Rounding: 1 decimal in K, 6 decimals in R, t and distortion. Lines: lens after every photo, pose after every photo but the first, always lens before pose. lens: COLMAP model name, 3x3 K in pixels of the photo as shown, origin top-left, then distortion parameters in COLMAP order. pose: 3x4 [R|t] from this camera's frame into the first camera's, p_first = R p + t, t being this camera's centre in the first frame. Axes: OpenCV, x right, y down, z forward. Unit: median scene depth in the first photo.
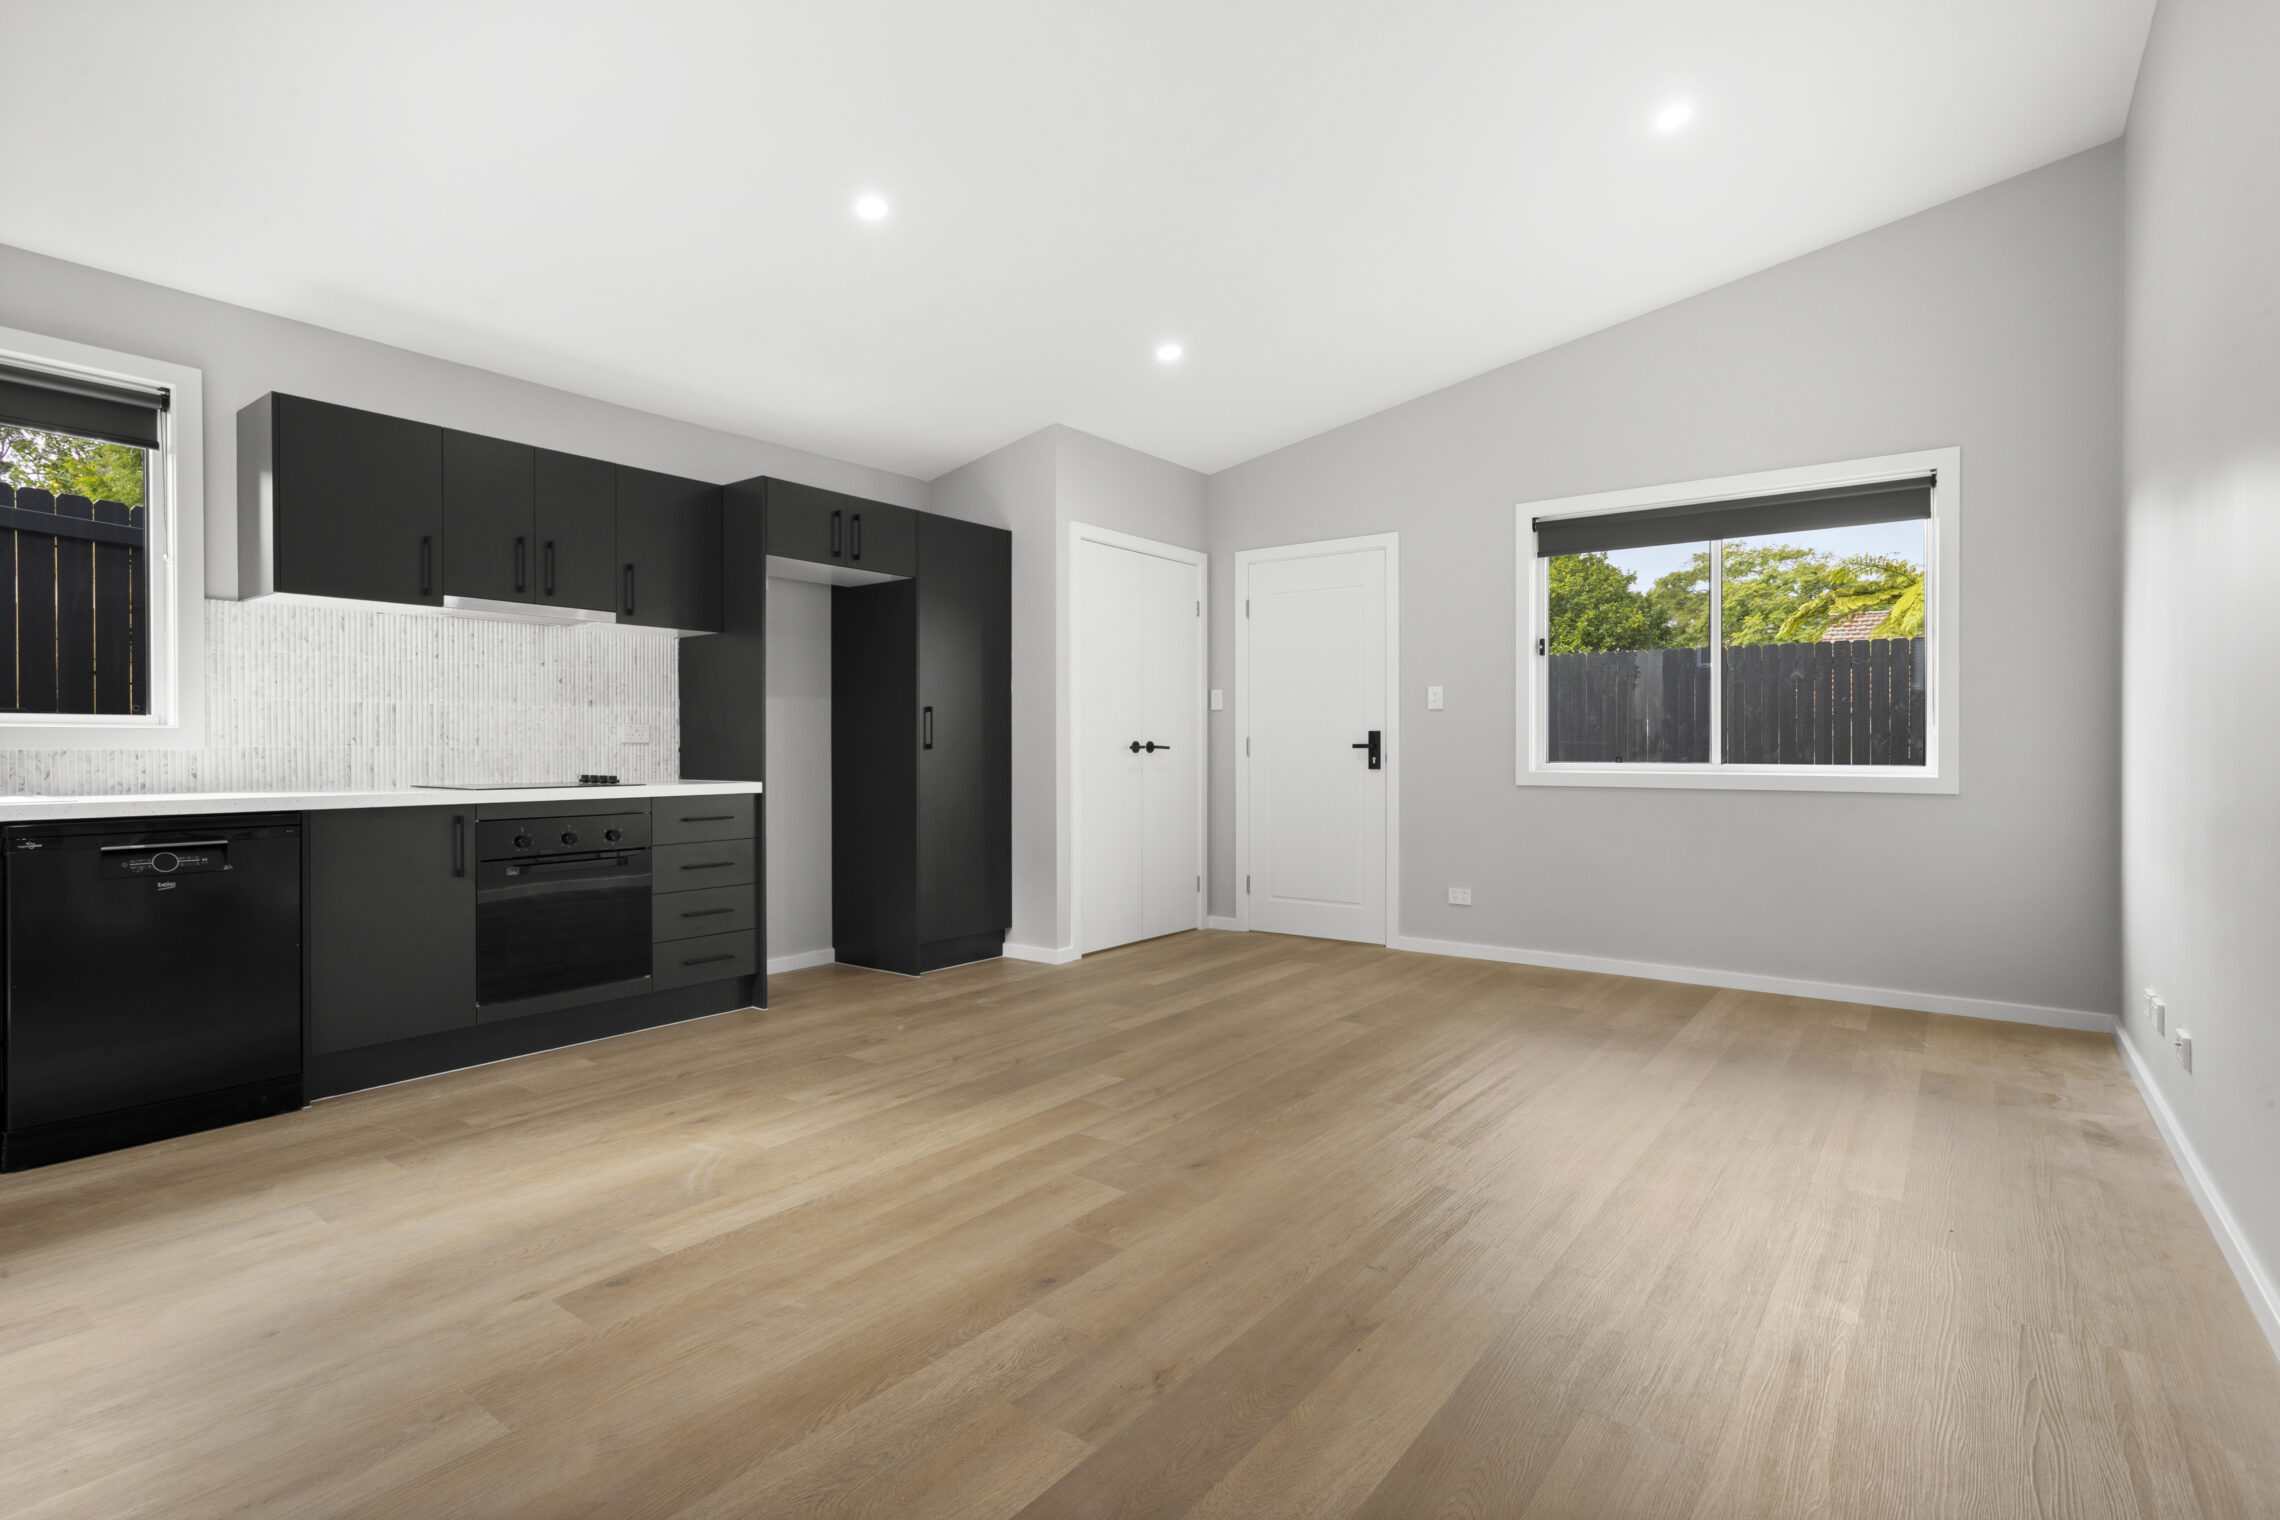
lens RADIAL K [[1106.5, 0, 1154.3], [0, 1106.5, 750.2], [0, 0, 1]] dist [-0.016564, 0.001608]
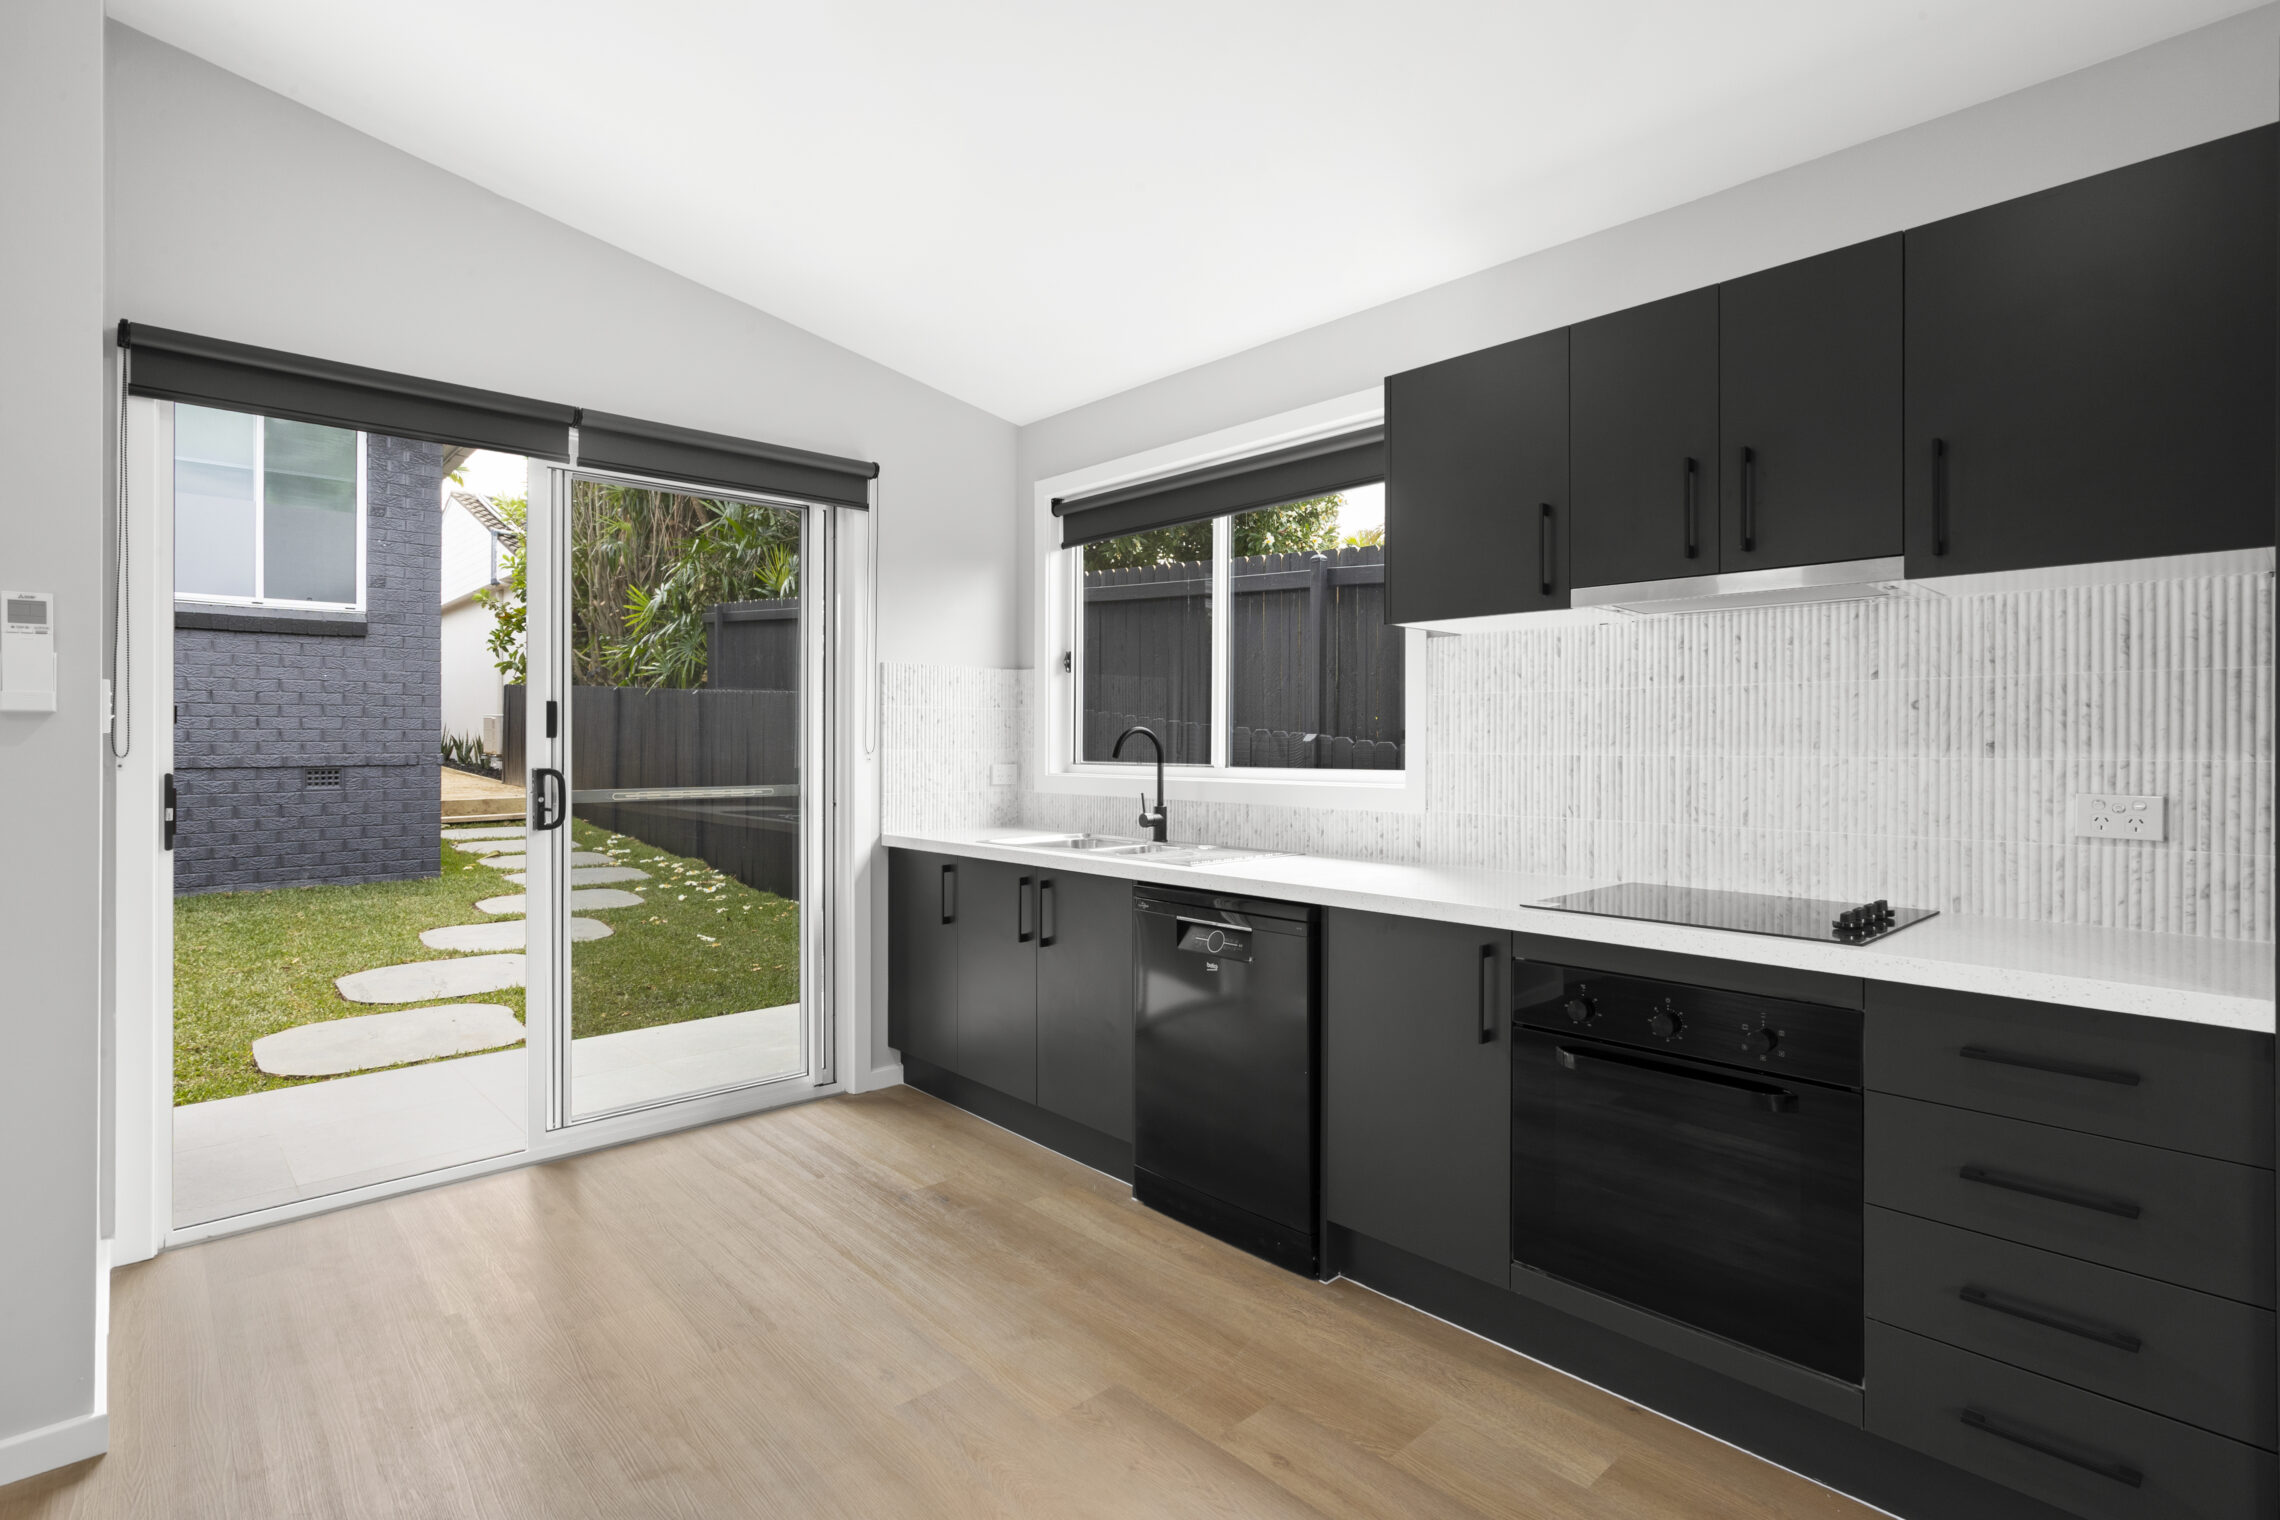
lens RADIAL K [[1106.5, 0, 1133.9], [0, 1106.5, 745.6], [0, 0, 1]] dist [-0.016564, 0.001608]
pose [[-0.199723, 0.005139, -0.979839, 0.023345], [-0.004206, 0.999973, 0.006102, -0.056371], [0.979843, 0.005340, -0.199696, 0.918474]]
